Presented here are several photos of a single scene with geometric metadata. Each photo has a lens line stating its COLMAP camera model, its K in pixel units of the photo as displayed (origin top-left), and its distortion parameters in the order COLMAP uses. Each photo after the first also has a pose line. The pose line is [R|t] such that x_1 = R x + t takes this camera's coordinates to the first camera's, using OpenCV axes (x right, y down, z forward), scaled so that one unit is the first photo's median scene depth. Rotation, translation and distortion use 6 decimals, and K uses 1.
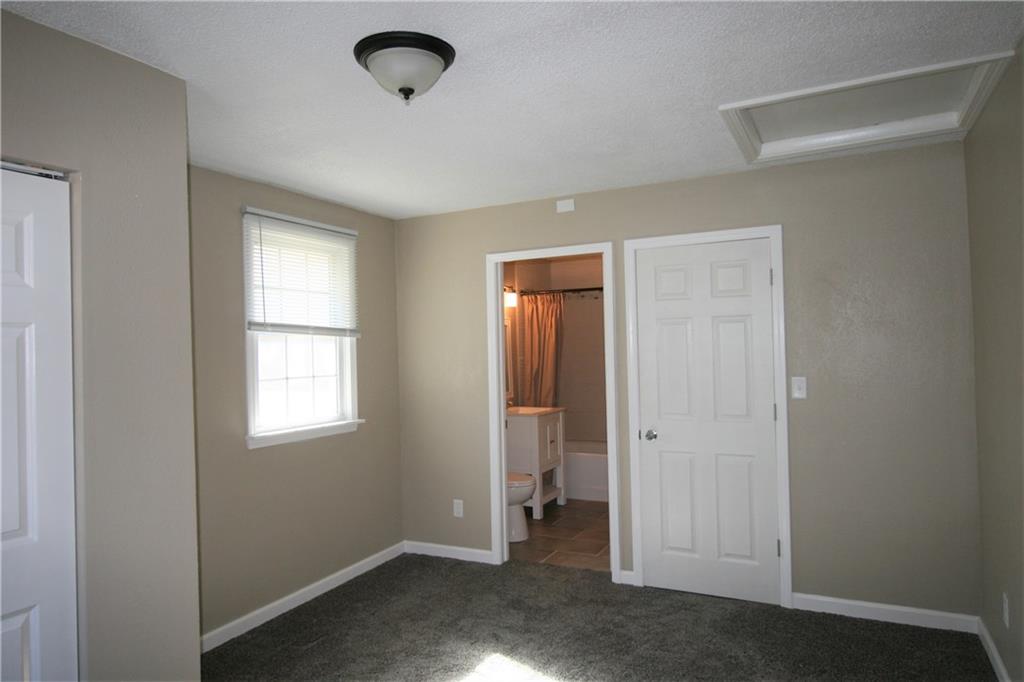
lens RADIAL K [[647.1, 0, 510.2], [0, 647.1, 337.1], [0, 0, 1]] dist [-0.001444, -0.003114]
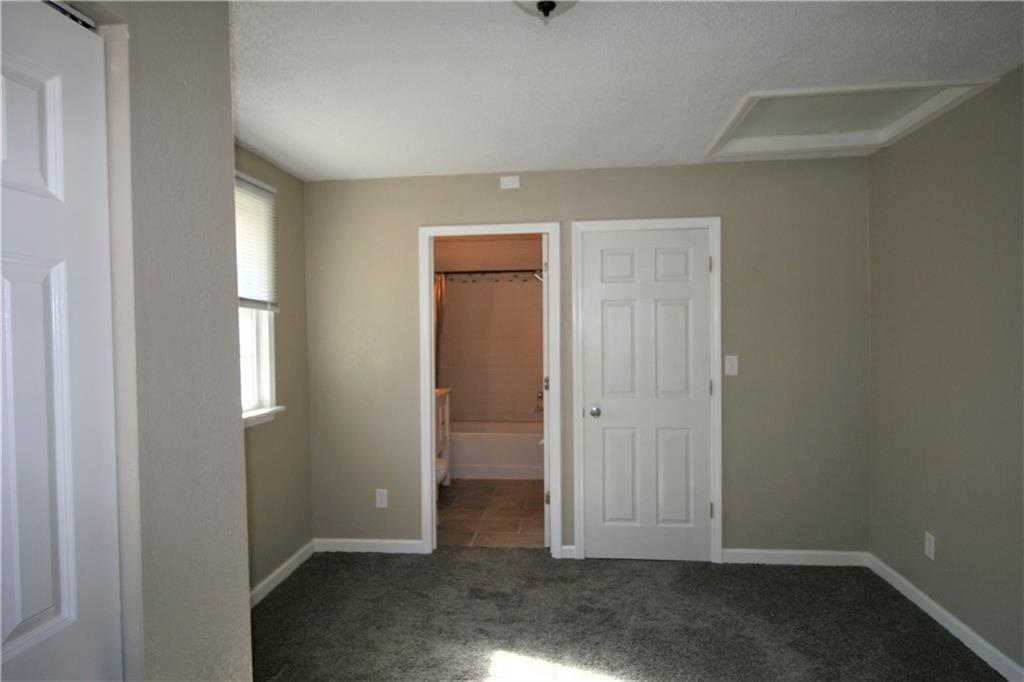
lens RADIAL K [[600.6, 0, 509.4], [0, 600.6, 338.8], [0, 0, 1]] dist [0.003069, -0.010743]
pose [[0.936221, 0.008168, 0.351318, -0.227287], [-0.017047, 0.999608, 0.022188, 0.013325], [-0.350999, -0.026762, 0.935993, 0.139235]]
